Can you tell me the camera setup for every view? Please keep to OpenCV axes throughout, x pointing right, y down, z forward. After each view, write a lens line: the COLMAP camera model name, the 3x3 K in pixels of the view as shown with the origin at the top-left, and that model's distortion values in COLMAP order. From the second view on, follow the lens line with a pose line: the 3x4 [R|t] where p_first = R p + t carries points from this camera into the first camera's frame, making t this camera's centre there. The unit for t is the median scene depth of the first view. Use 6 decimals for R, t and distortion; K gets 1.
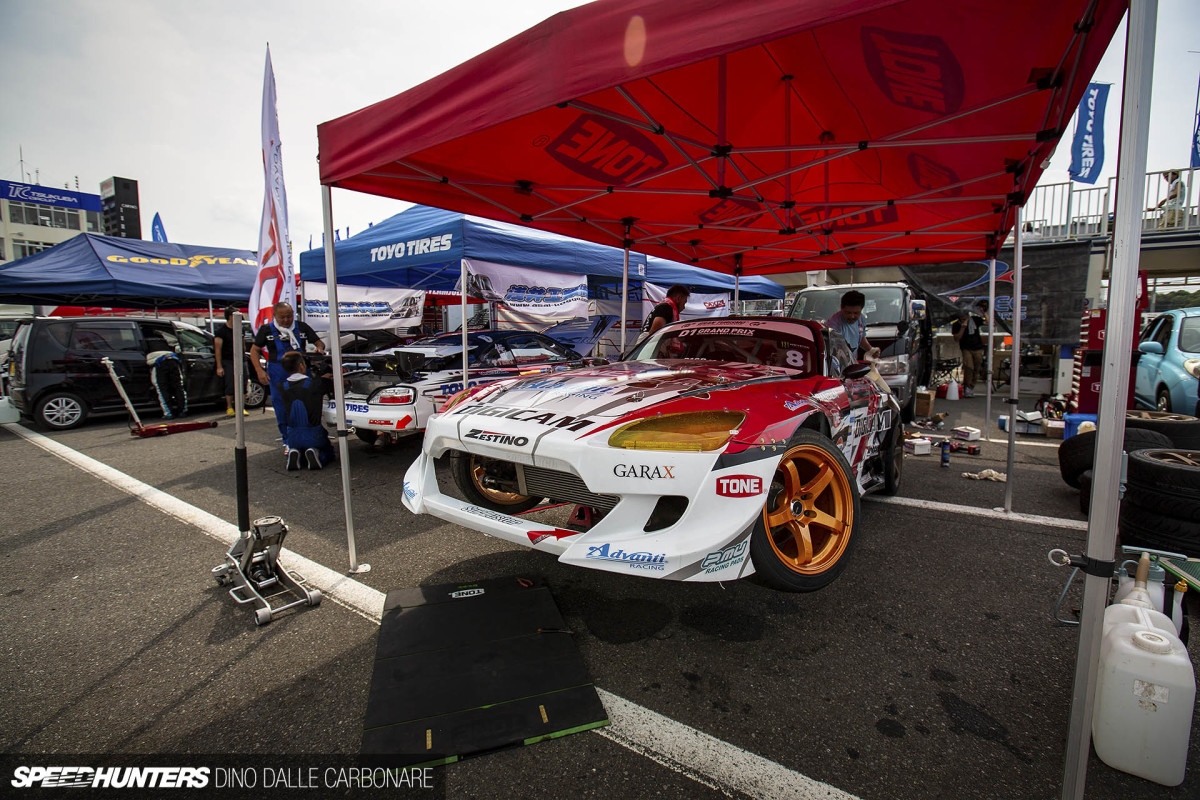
lens RADIAL K [[555.0, 0, 601.7], [0, 555.0, 399.2], [0, 0, 1]] dist [-0.031986, 0.004254]
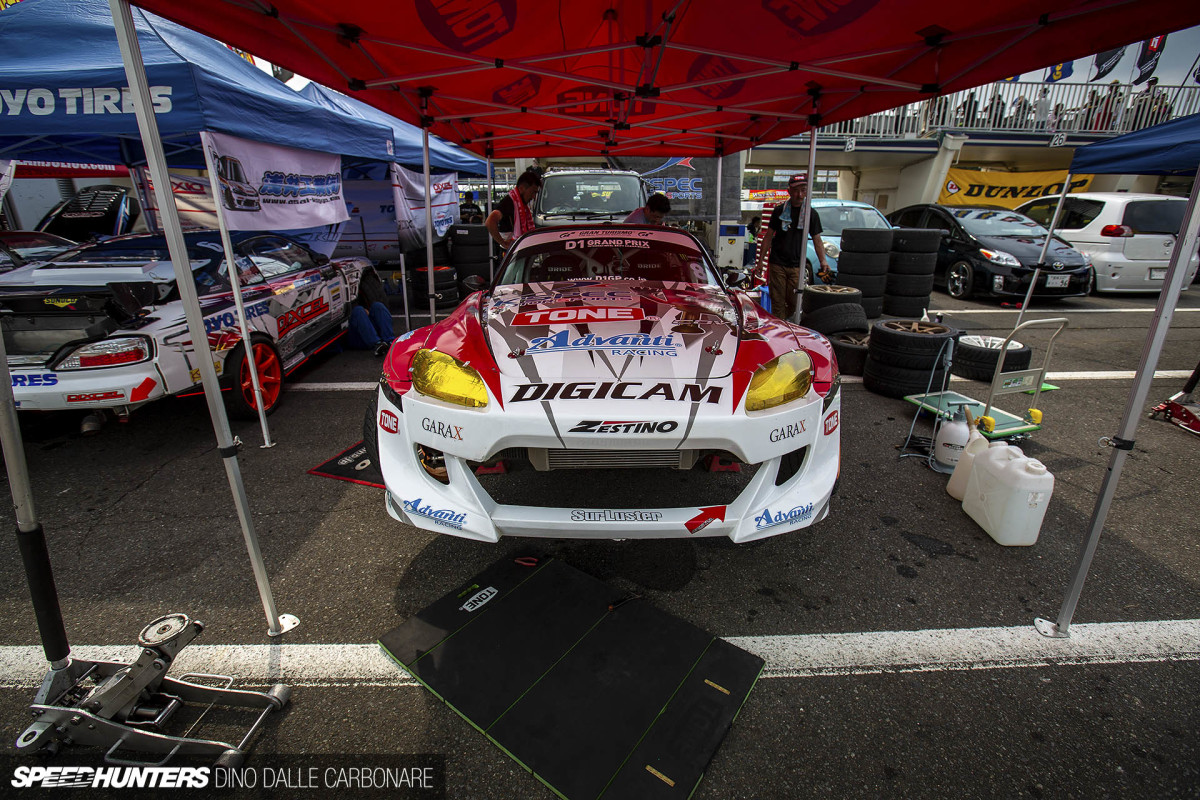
lens RADIAL K [[555.0, 0, 601.7], [0, 555.0, 393.2], [0, 0, 1]] dist [-0.031986, 0.004254]
pose [[0.803094, -0.190897, 0.564446, -0.400606], [0.062502, 0.969053, 0.238809, -0.105061], [-0.592566, -0.156507, 0.790172, 0.229846]]
